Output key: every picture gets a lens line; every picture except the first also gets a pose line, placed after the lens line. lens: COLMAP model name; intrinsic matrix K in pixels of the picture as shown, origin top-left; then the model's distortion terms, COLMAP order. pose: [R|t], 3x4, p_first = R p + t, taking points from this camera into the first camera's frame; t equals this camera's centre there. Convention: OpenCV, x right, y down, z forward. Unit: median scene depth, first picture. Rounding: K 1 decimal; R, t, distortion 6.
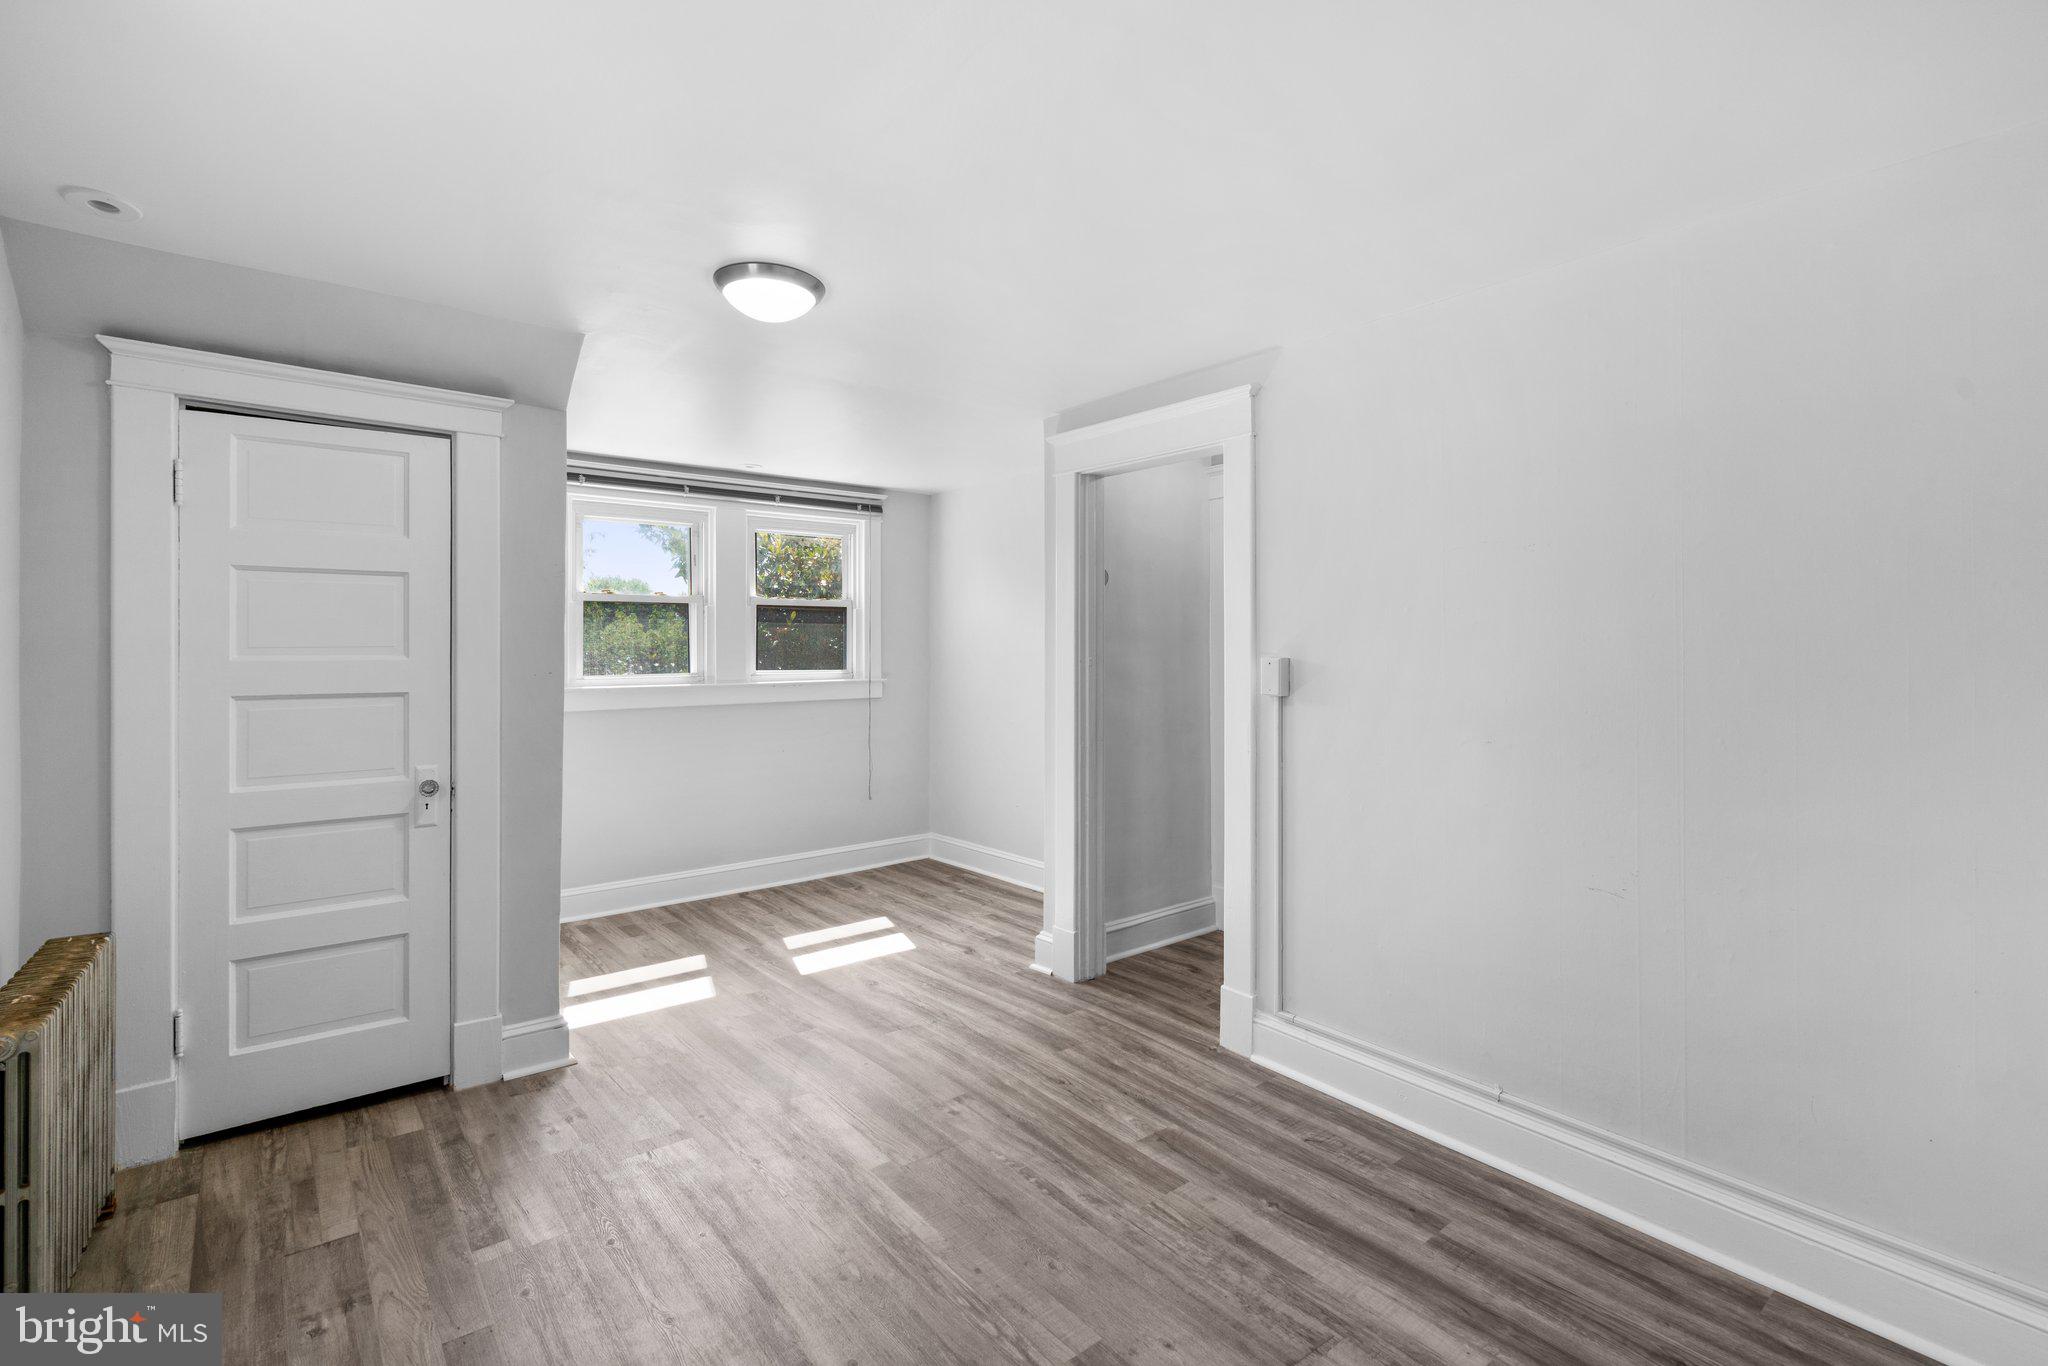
lens RADIAL K [[931.8, 0, 1015.1], [0, 931.8, 646.4], [0, 0, 1]] dist [-0.001092, 0.000346]
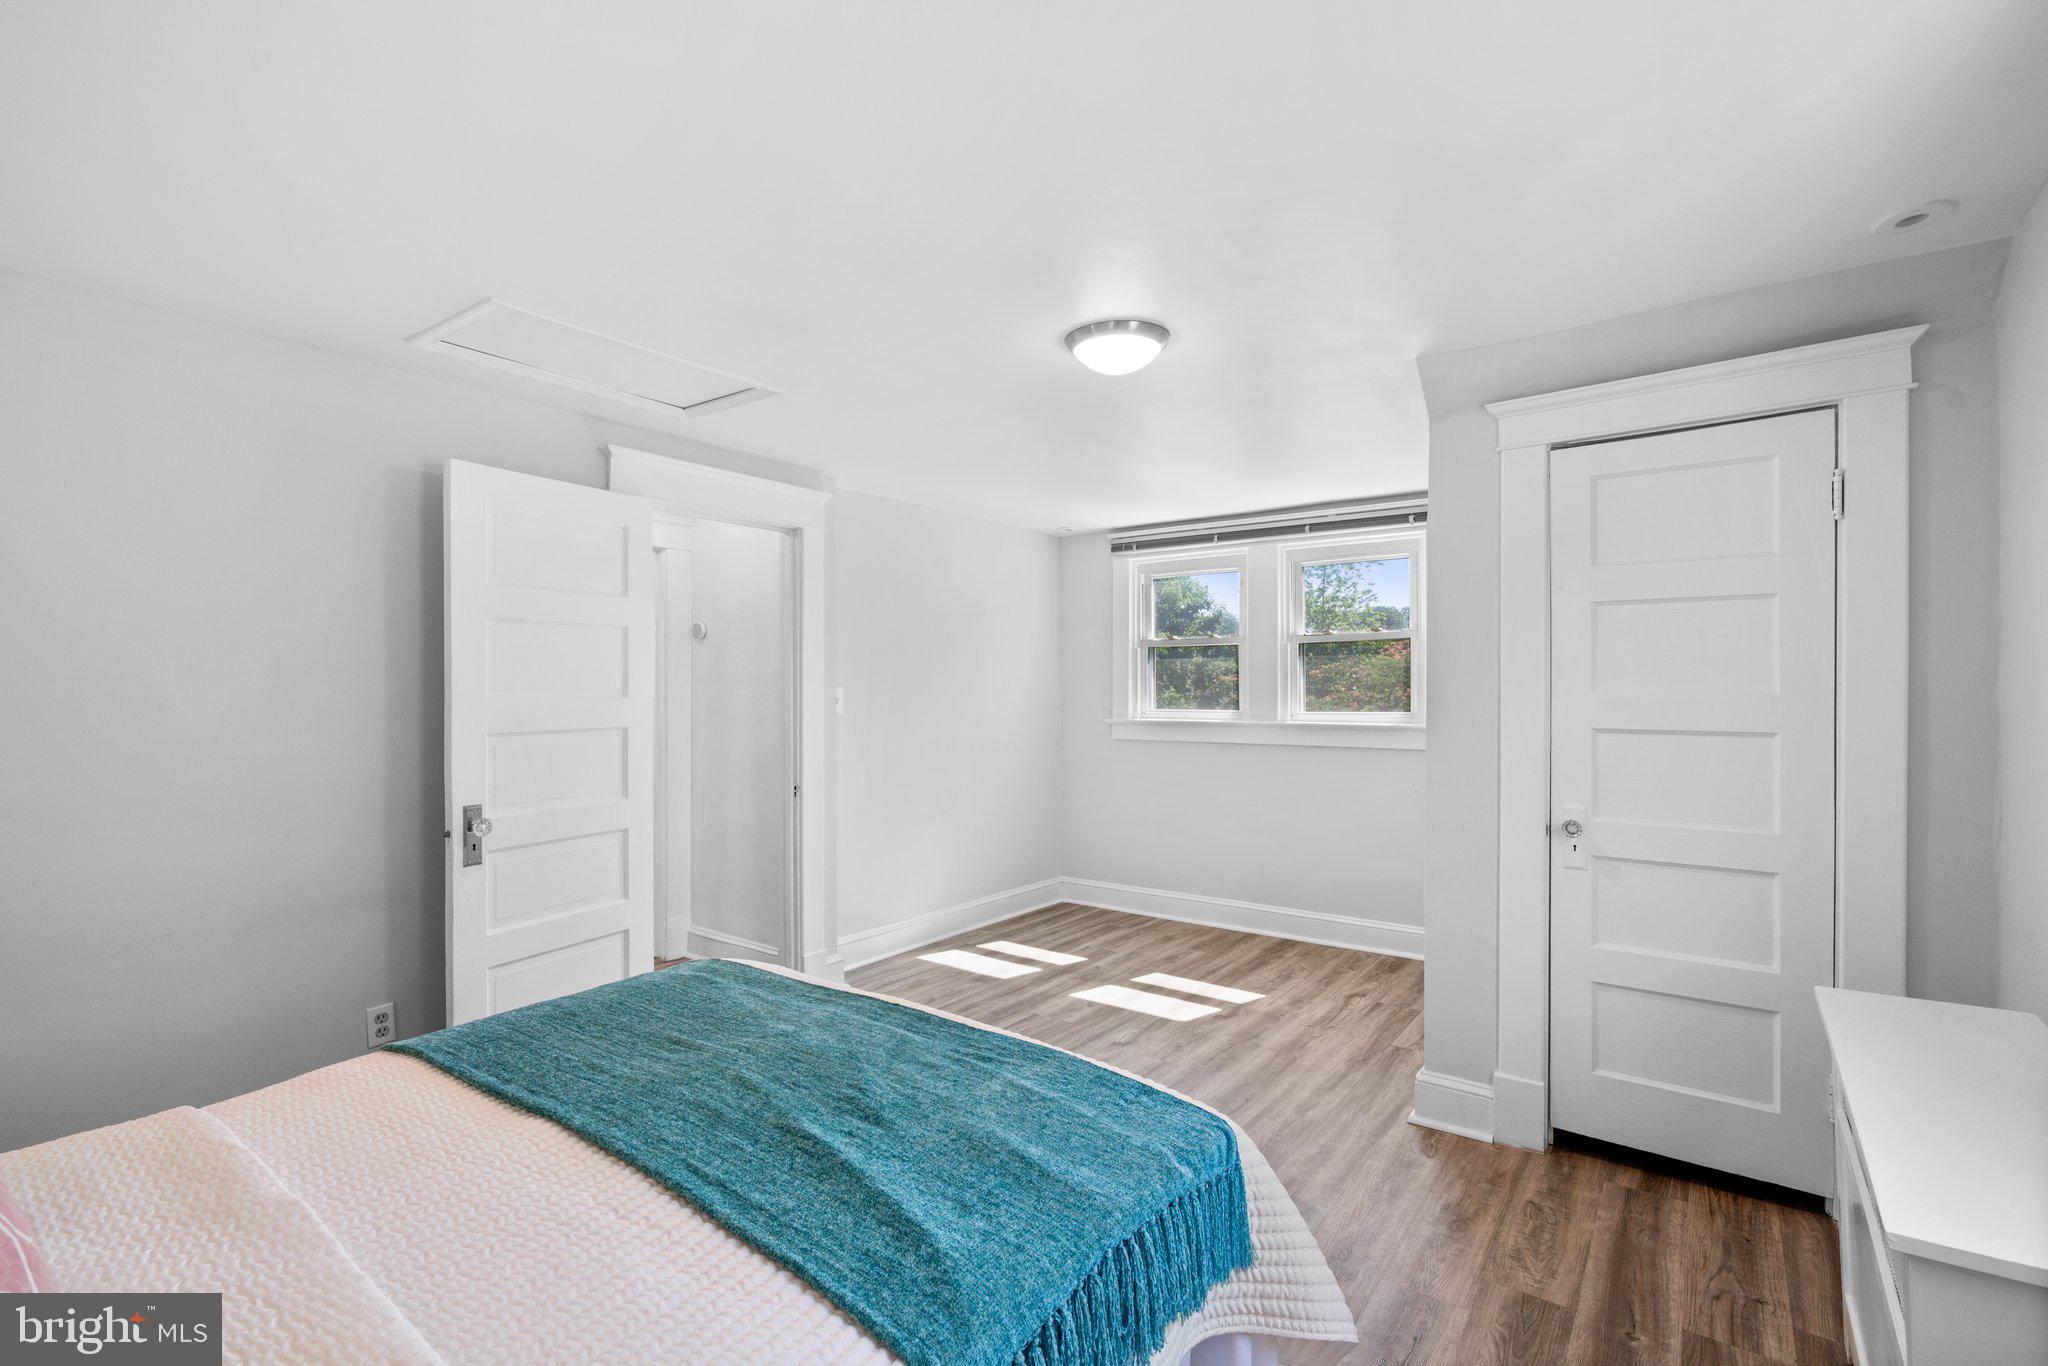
lens RADIAL K [[950.6, 0, 1015.7], [0, 950.6, 652.6], [0, 0, 1]] dist [0.000815, 0.000172]
pose [[0.254081, -0.034828, -0.966556, 0.802617], [-0.000980, 0.999342, -0.036267, 0.001325], [0.967182, 0.010162, 0.253880, 0.643160]]
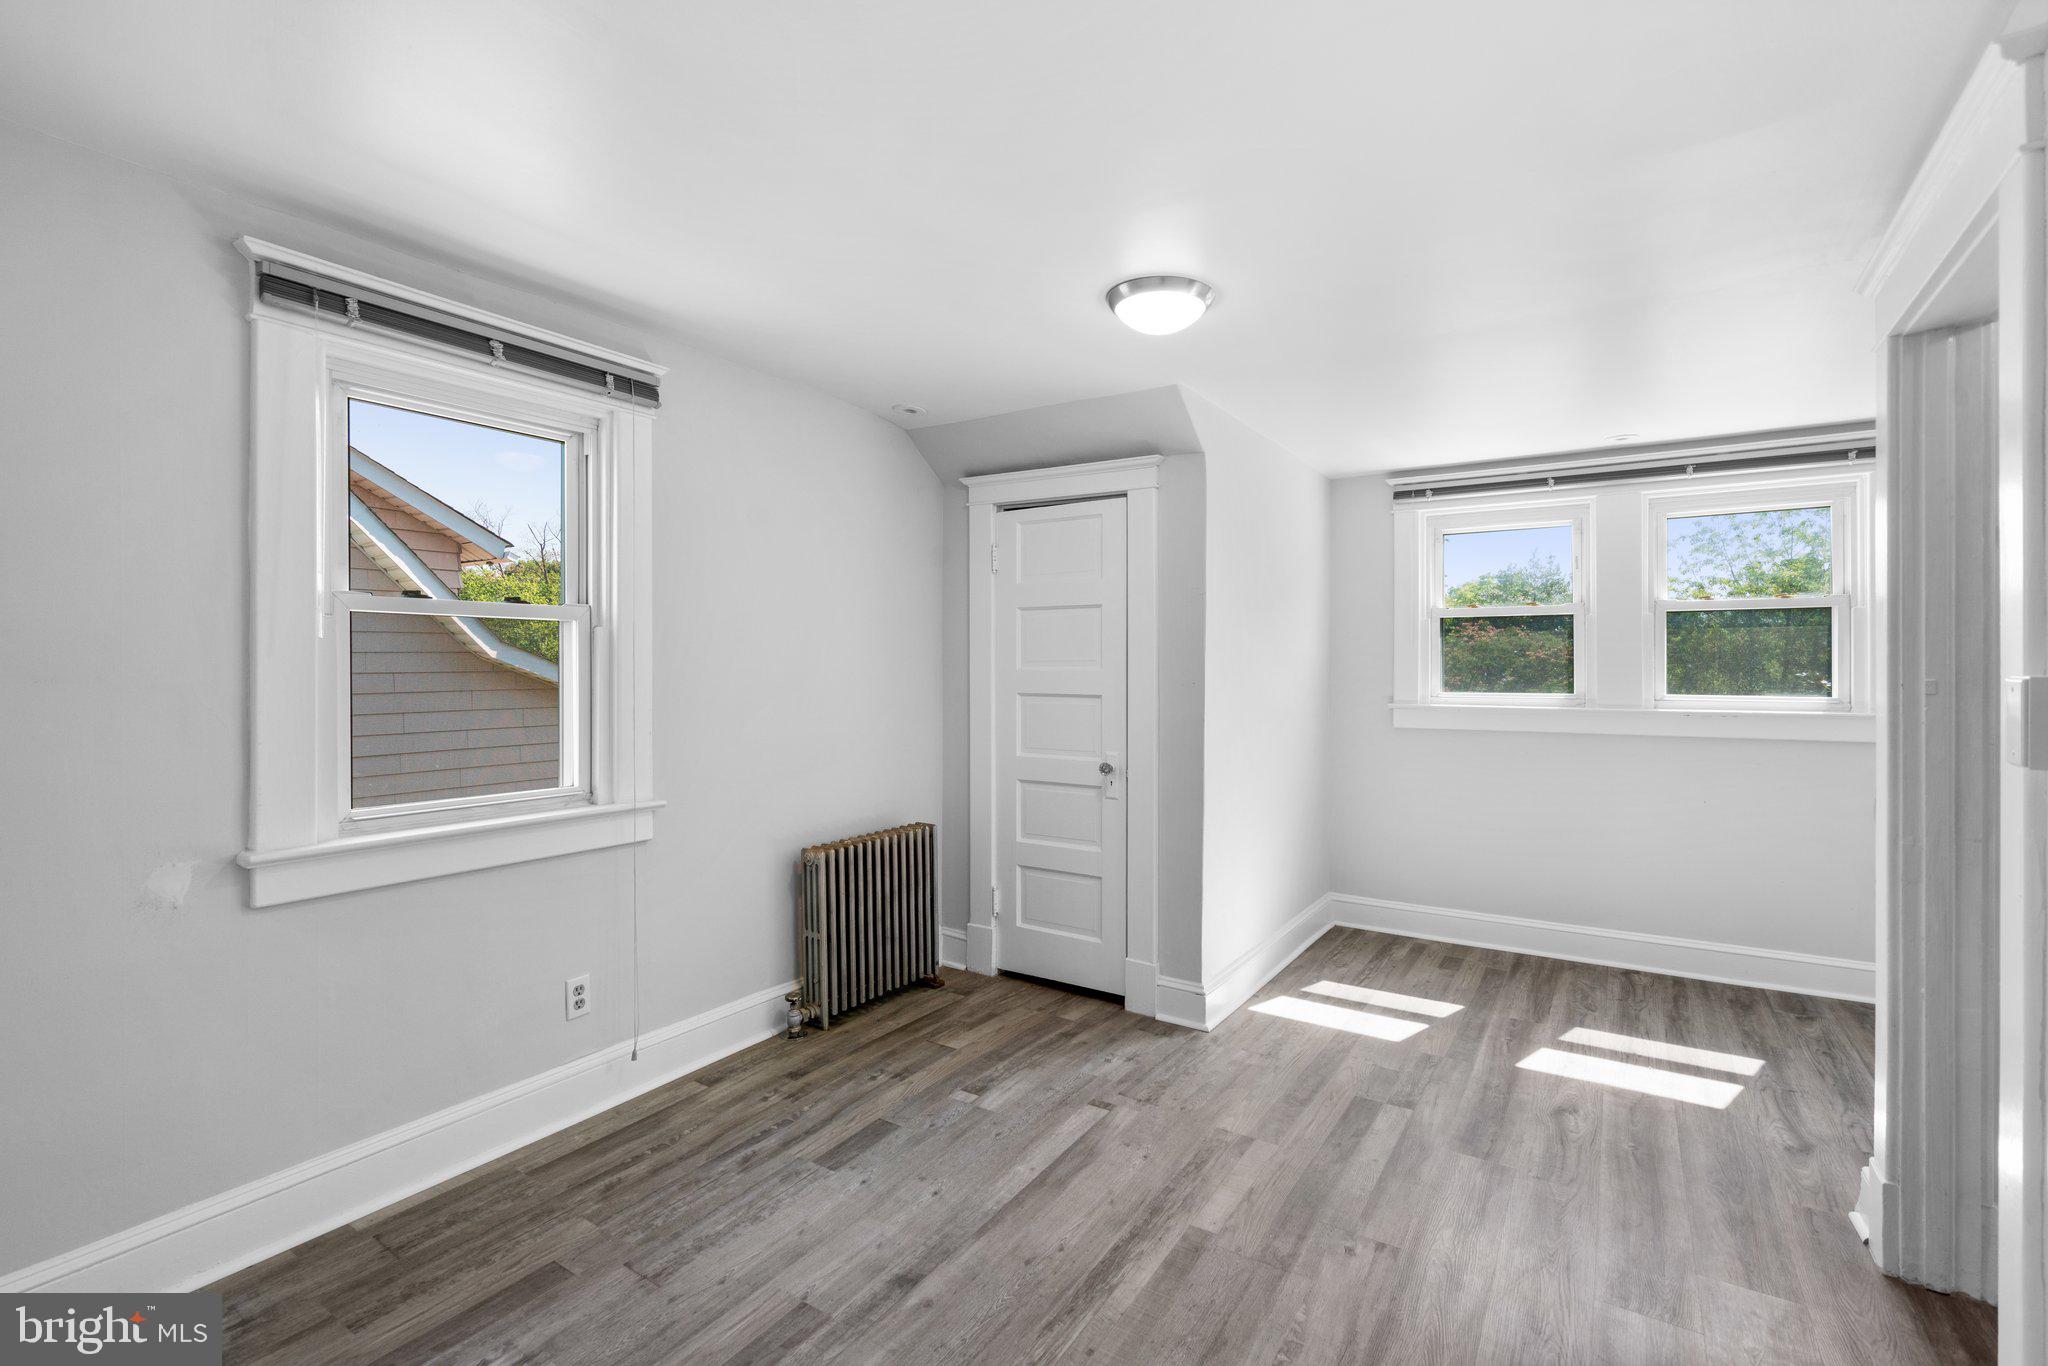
lens RADIAL K [[927.4, 0, 1019.8], [0, 927.4, 671.4], [0, 0, 1]] dist [-0.002522, 0.000291]
pose [[0.320225, 0.007618, -0.947311, 0.389911], [-0.003958, 0.999970, 0.006703, 0.004771], [0.947333, 0.001603, 0.320245, 0.325087]]
